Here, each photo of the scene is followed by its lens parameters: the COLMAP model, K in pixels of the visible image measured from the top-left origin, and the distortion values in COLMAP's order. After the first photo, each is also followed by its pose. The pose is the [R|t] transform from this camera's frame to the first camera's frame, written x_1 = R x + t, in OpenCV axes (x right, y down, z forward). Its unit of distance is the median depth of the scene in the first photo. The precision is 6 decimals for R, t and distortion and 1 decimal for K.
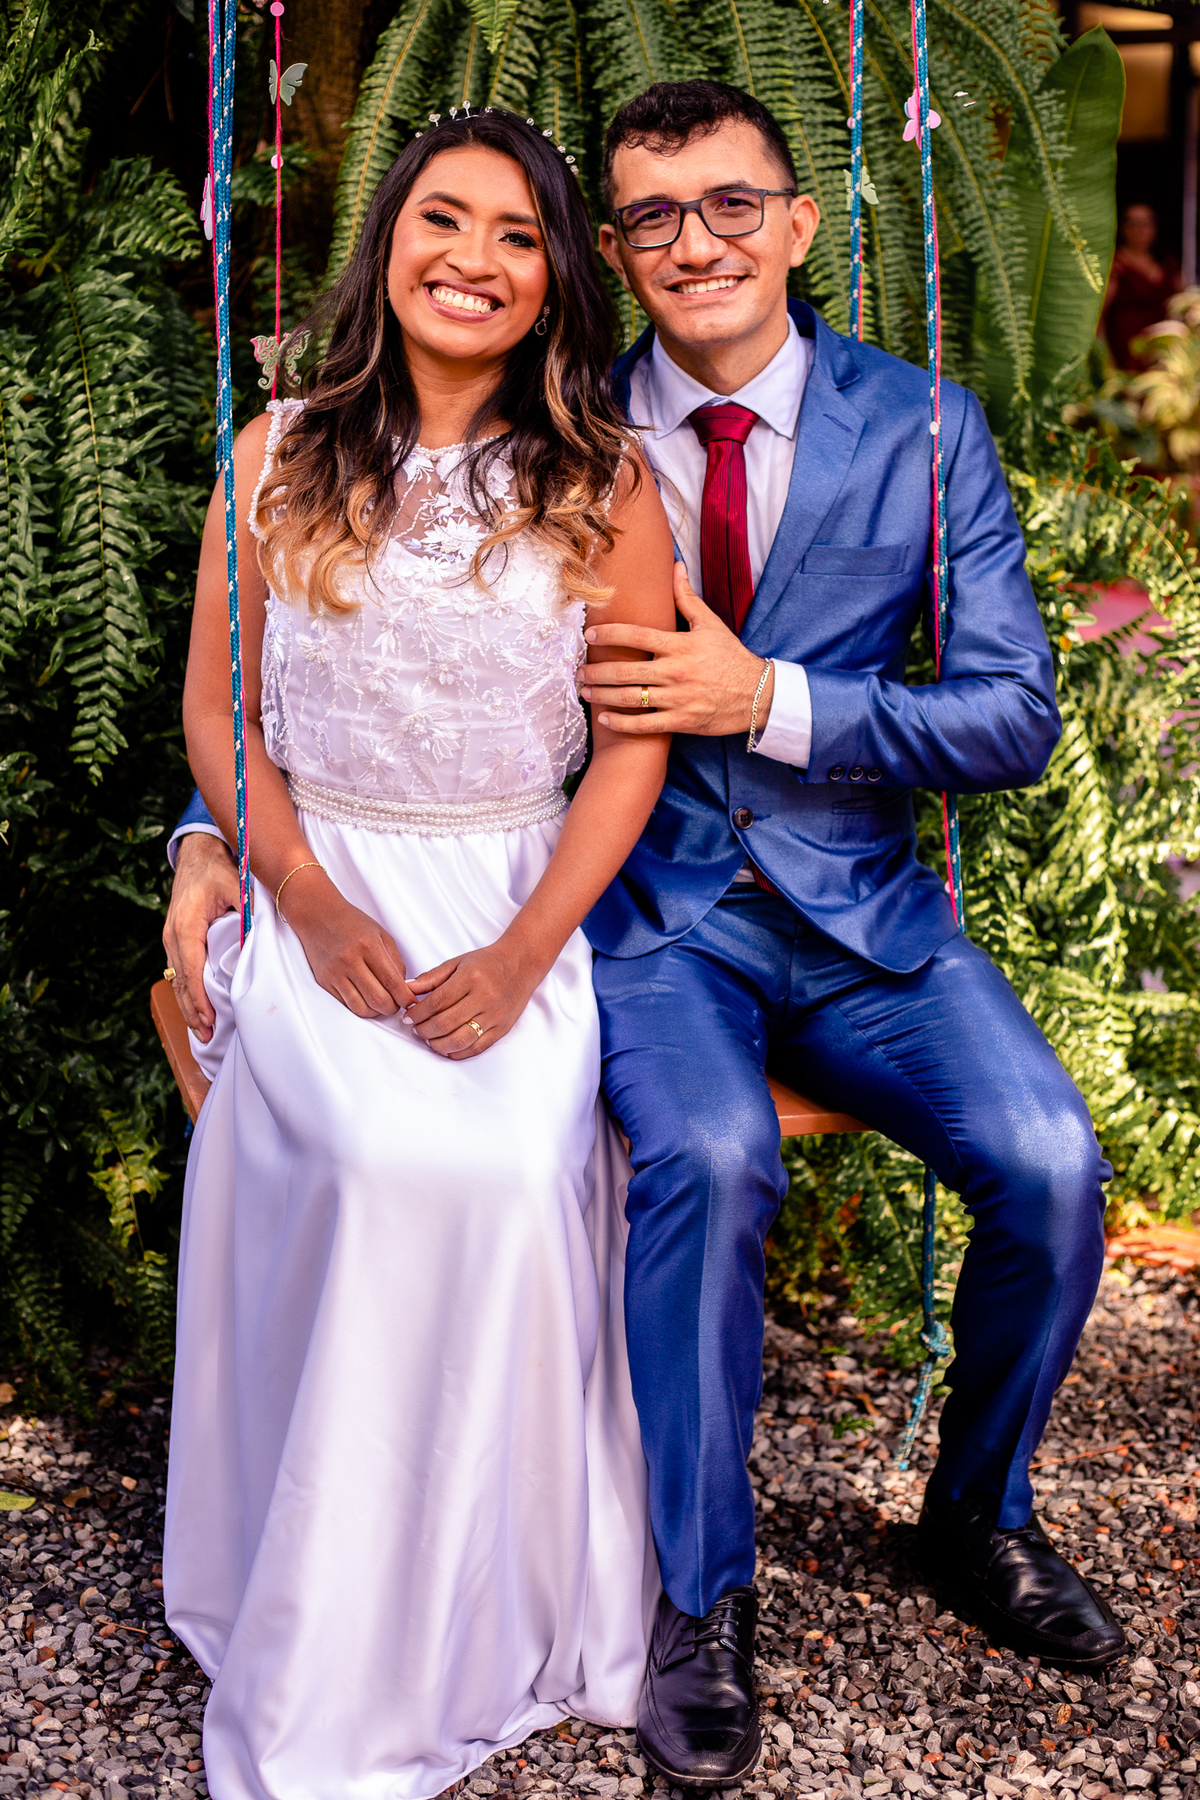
lens RADIAL K [[2718.6, 0, 617.7], [0, 2718.6, 876.7], [0, 0, 1]] dist [-0.090343, -0.166212]
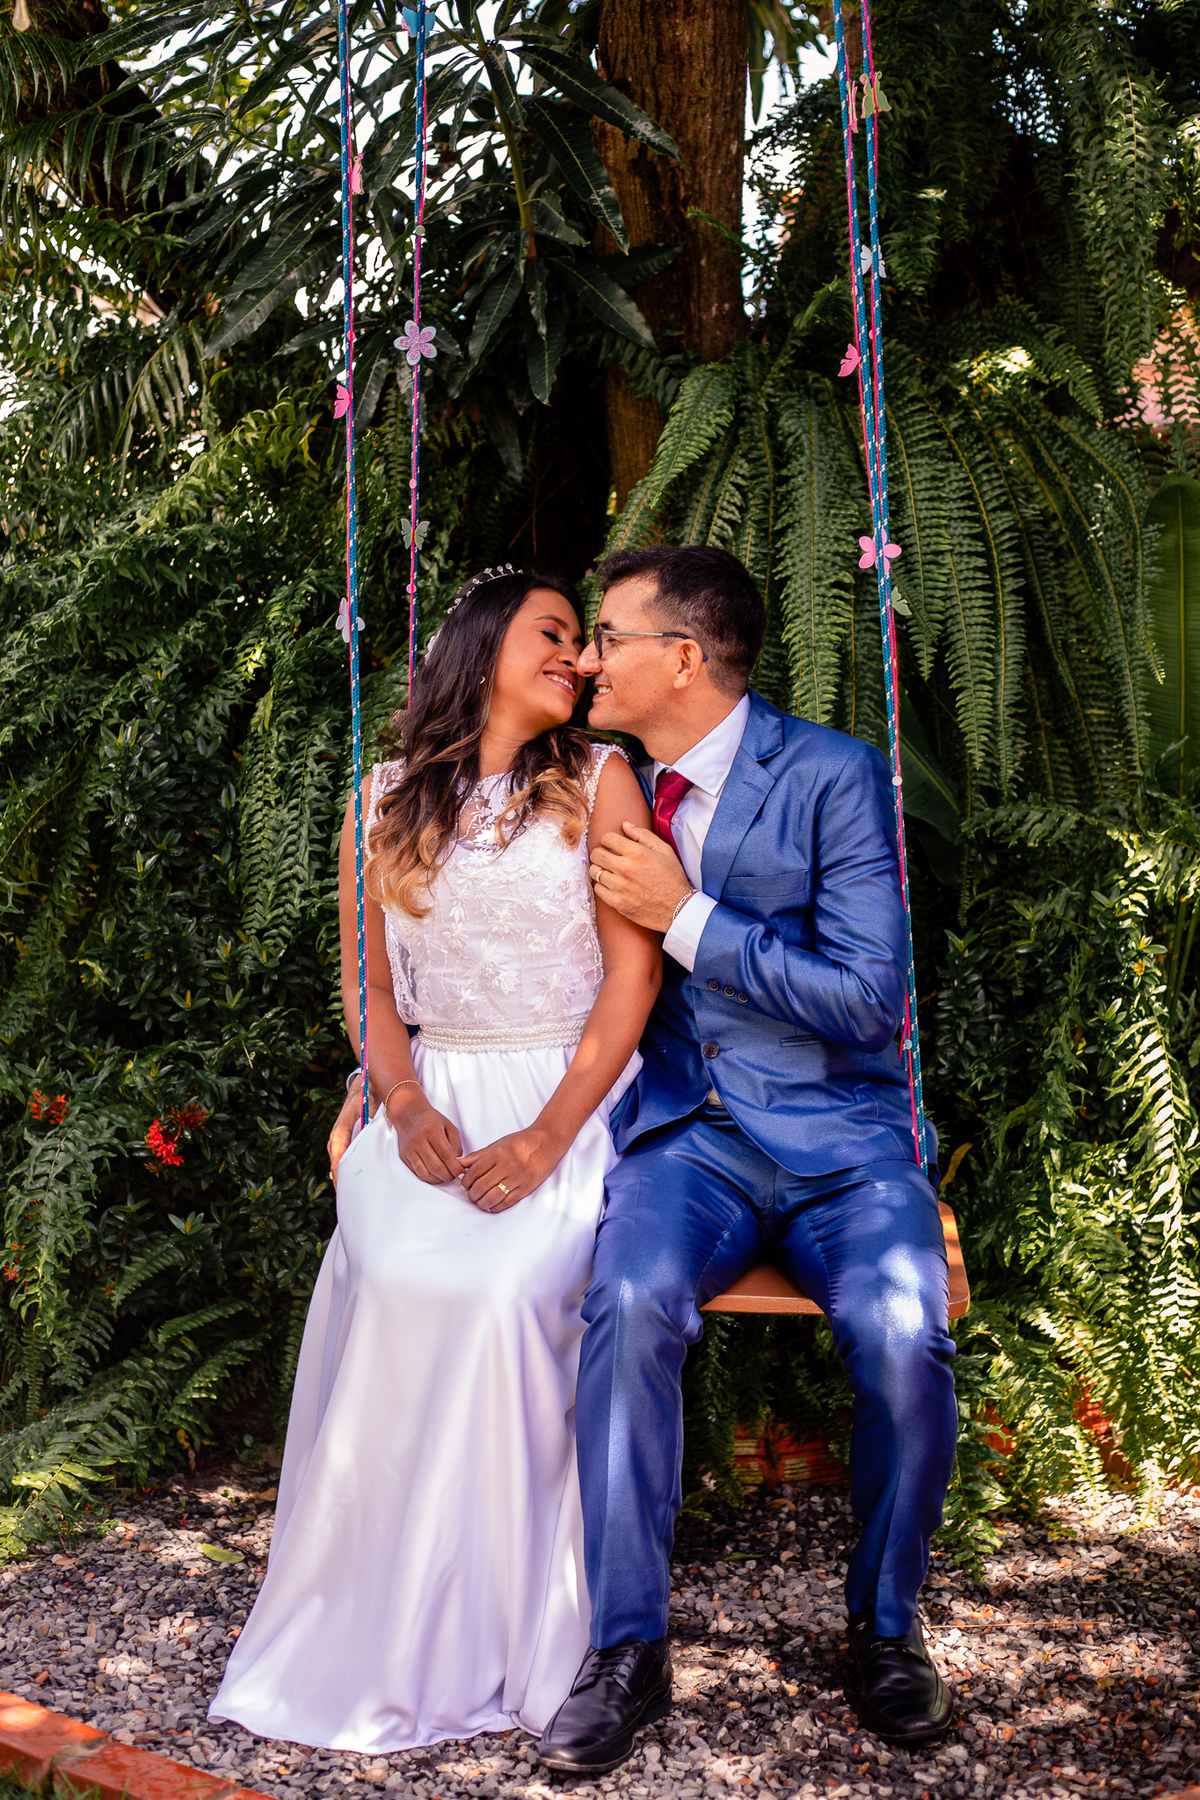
lens RADIAL K [[2683.6, 0, 600.0], [0, 2683.6, 900.0], [0, 0, 1]] dist [-0.020179, -1.103246]
pose [[0.942698, 0.030100, -0.332286, 0.358218], [-0.075755, 0.989221, -0.125310, 0.055251], [0.324932, 0.143302, 0.934817, -0.220572]]
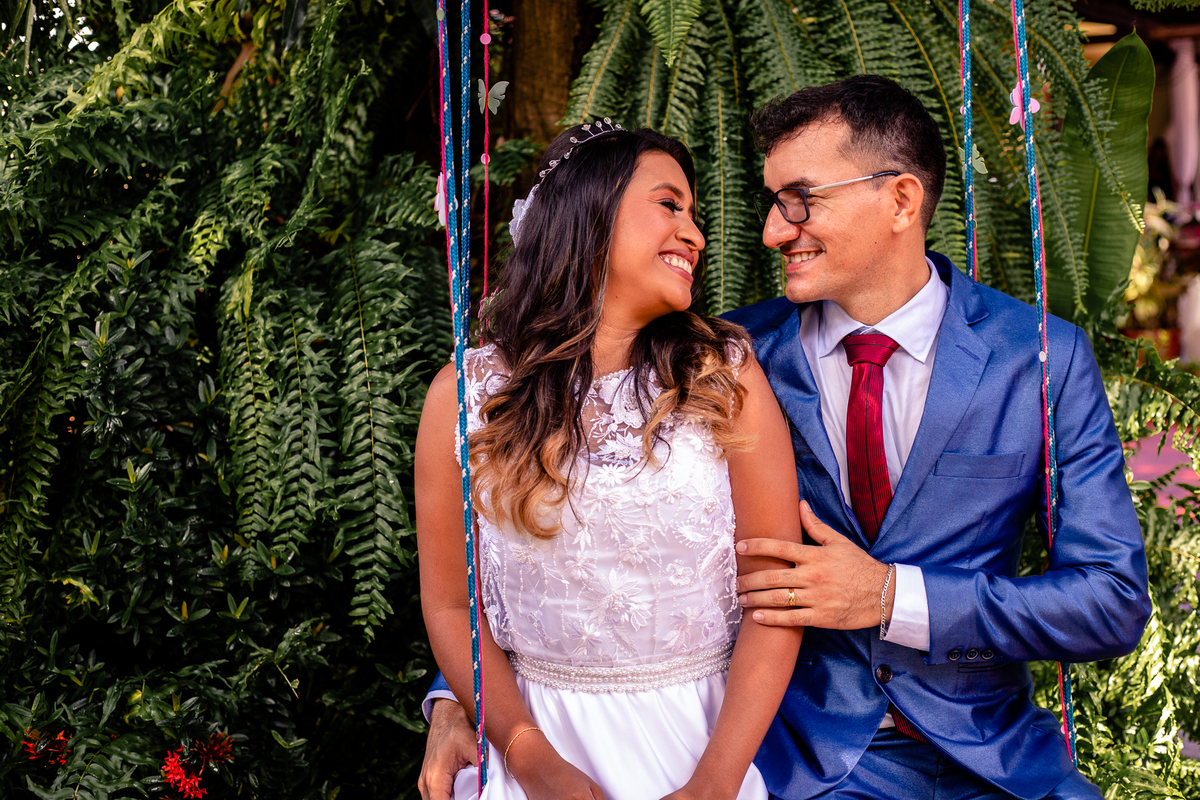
lens RADIAL K [[1744.1, 0, 600.0], [0, 1744.1, 400.0], [0, 0, 1]] dist [-0.124906, 0.016381]
pose [[0.995661, -0.024665, -0.089722, -0.008833], [0.014980, 0.994139, -0.107063, -0.055440], [0.091836, 0.105254, 0.990196, 0.179780]]
